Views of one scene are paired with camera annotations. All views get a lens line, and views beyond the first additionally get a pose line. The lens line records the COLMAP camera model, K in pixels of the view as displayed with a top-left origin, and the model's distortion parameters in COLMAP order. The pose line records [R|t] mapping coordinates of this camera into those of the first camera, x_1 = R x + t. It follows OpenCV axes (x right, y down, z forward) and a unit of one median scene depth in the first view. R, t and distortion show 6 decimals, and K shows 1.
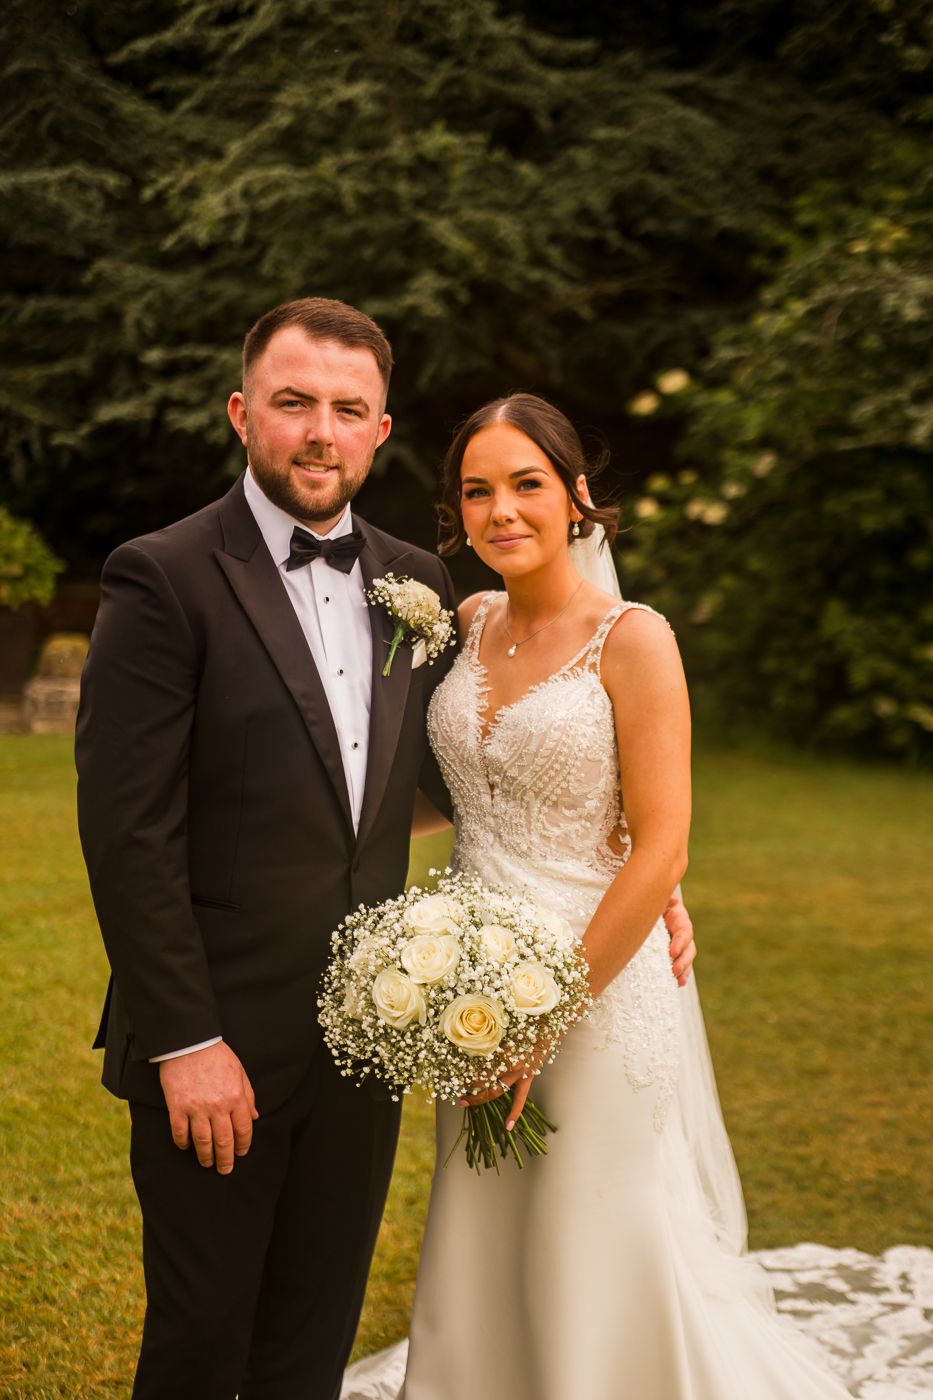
lens RADIAL K [[2525.5, 0, 484.8], [0, 2525.5, 705.8], [0, 0, 1]] dist [0.069825, 0.232894]
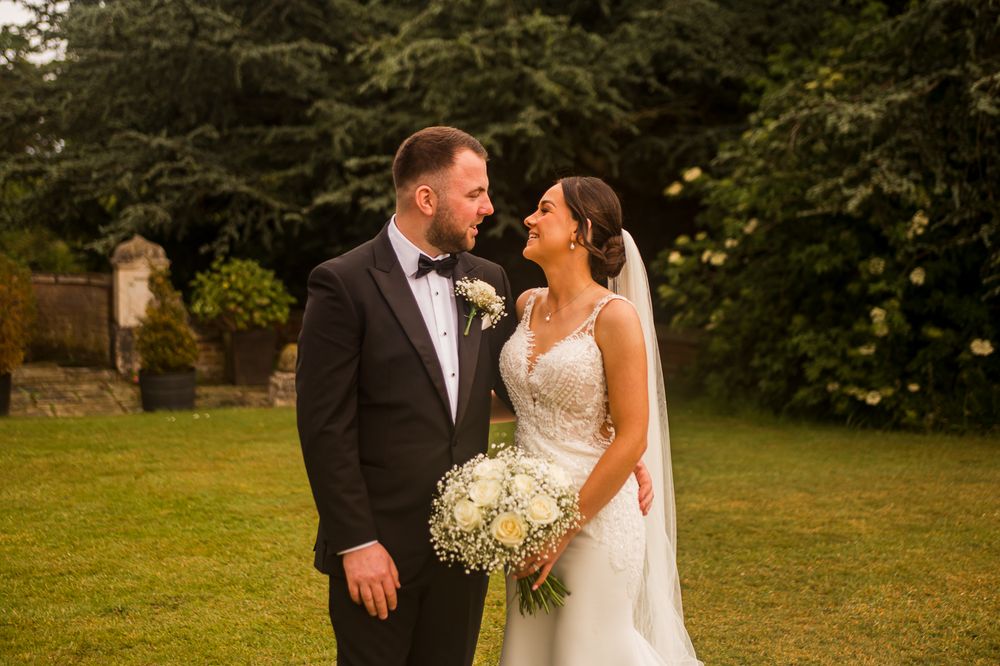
lens RADIAL K [[1722.8, 0, 500.0], [0, 1722.8, 333.0], [0, 0, 1]] dist [0.101971, -0.210791]
pose [[0.998882, -0.006691, -0.046796, 0.007095], [0.004879, 0.999237, -0.038738, 0.007136], [0.047020, 0.038467, 0.998153, -0.041212]]
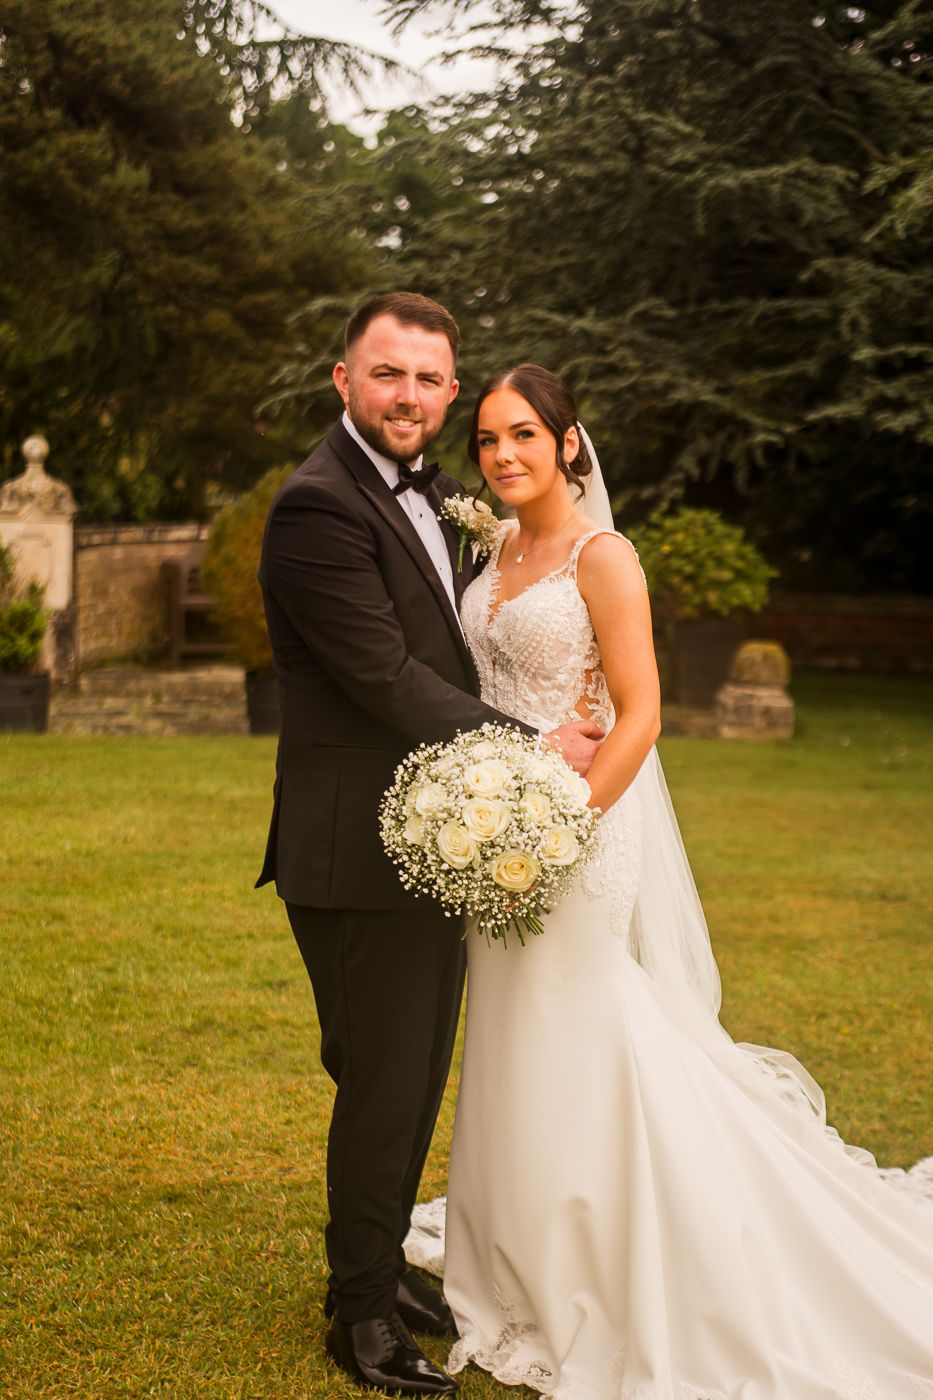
lens RADIAL K [[2810.8, 0, 466.6], [0, 2810.8, 728.3], [0, 0, 1]] dist [0.106292, 0.032149]
pose [[0.944011, 0.029740, -0.328571, 0.090610], [-0.032380, 0.999472, -0.002565, 0.013163], [0.328321, 0.013060, 0.944476, -0.068566]]
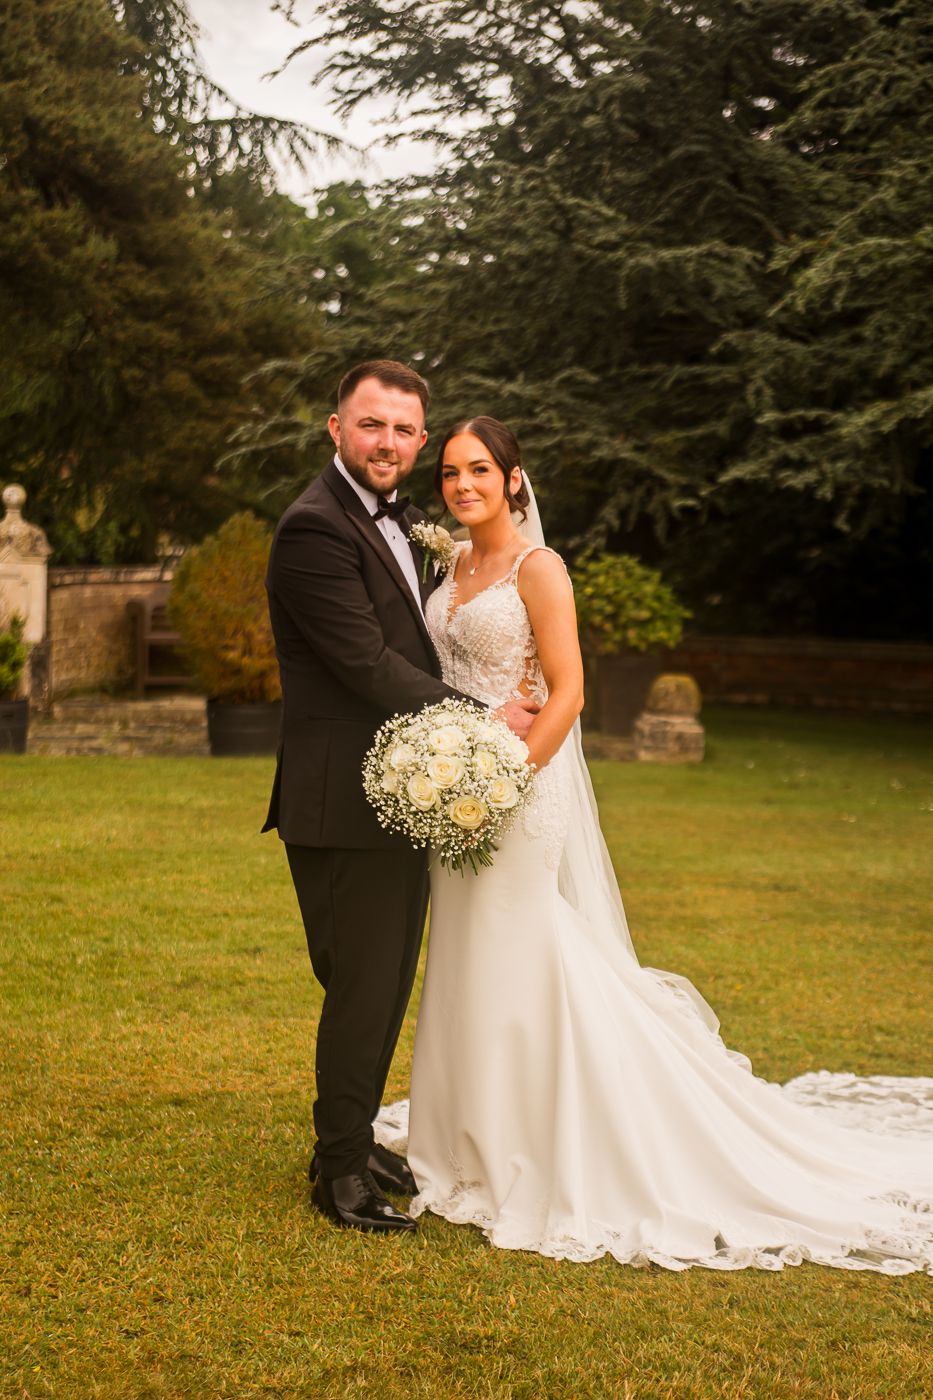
lens RADIAL K [[2701.2, 0, 466.5], [0, 2701.2, 700.0], [0, 0, 1]] dist [0.156809, 0.022770]
pose [[0.951772, 0.026422, -0.305666, 0.109489], [-0.037473, 0.998837, -0.030343, 0.023015], [0.304509, 0.040334, 0.951655, -0.134651]]
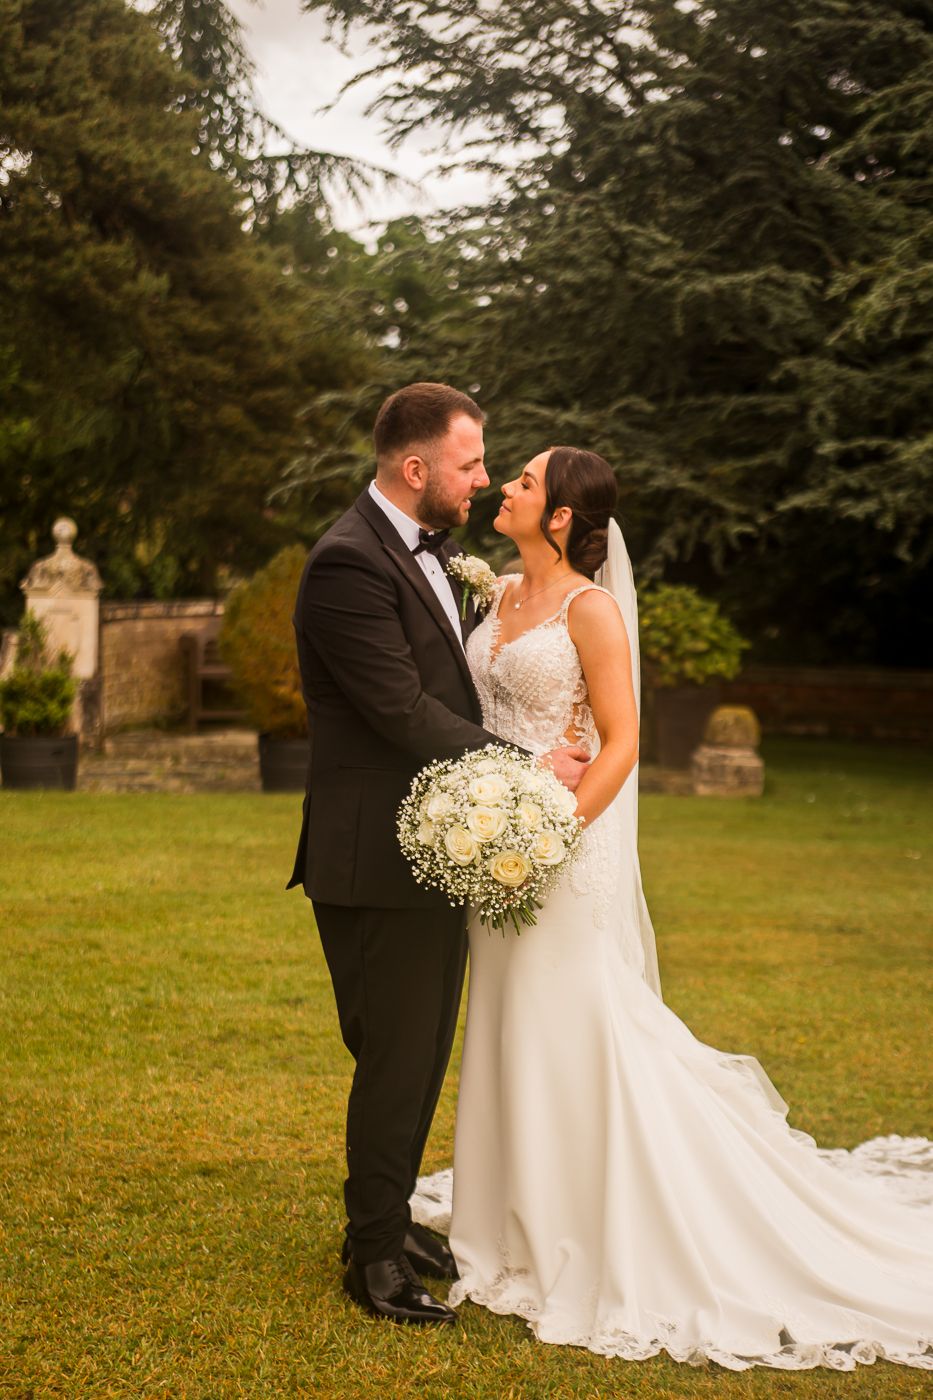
lens RADIAL K [[2671.7, 0, 466.5], [0, 2671.7, 700.0], [0, 0, 1]] dist [0.162628, -0.116380]
pose [[0.944743, 0.018022, -0.327317, 0.102518], [-0.033069, 0.998634, -0.040463, 0.019793], [0.326140, 0.049051, 0.944048, -0.104649]]
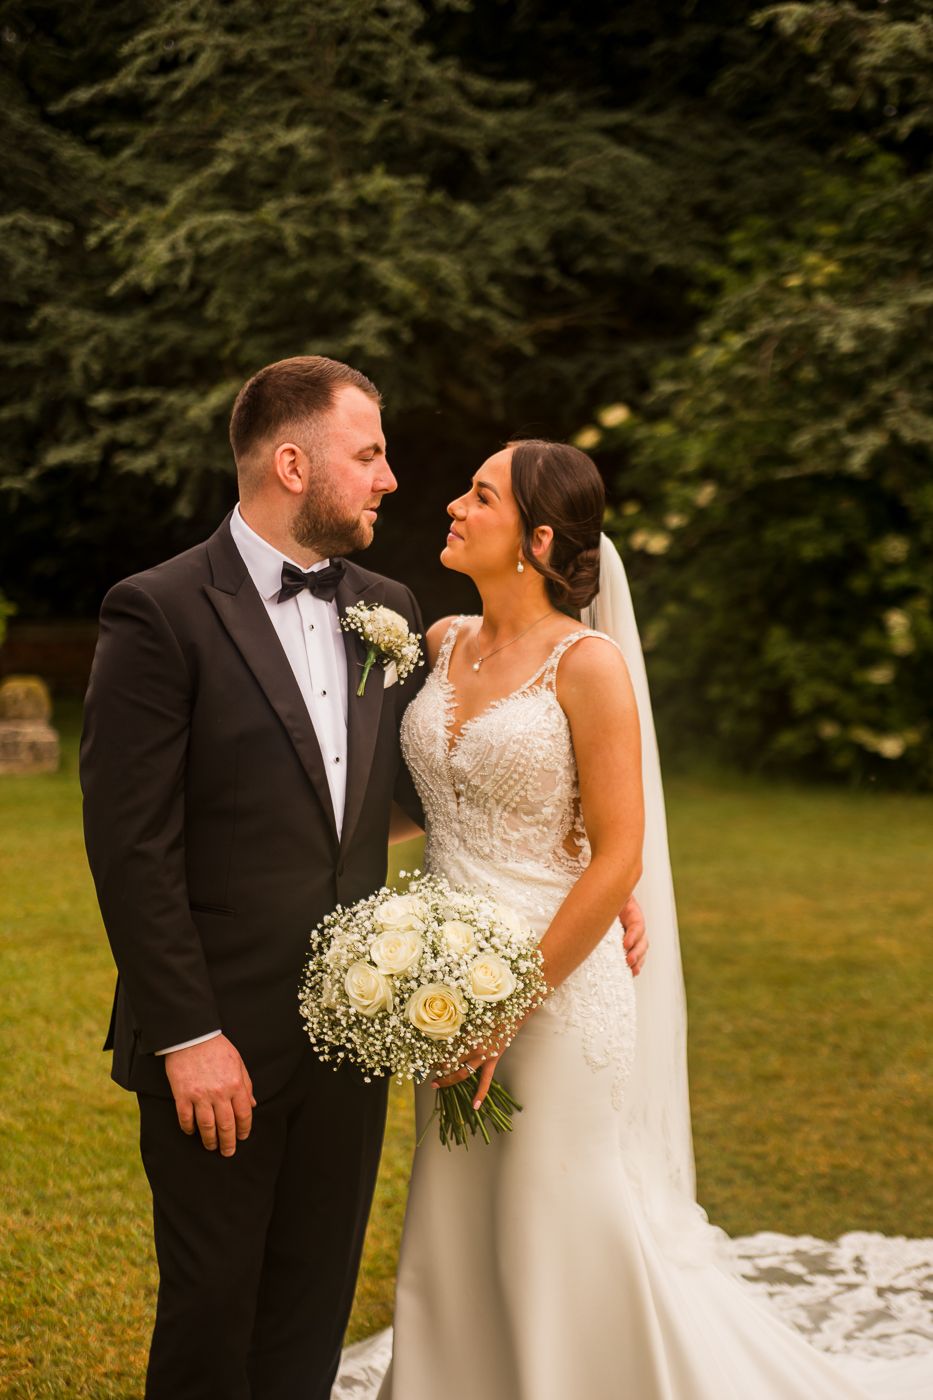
lens RADIAL K [[2537.1, 0, 483.4], [0, 2537.1, 701.7], [0, 0, 1]] dist [0.097004, 0.035118]
pose [[0.999540, -0.021311, 0.021586, -0.002839], [0.021647, 0.999646, -0.015463, 0.001755], [-0.021249, 0.015923, 0.999647, -0.020124]]
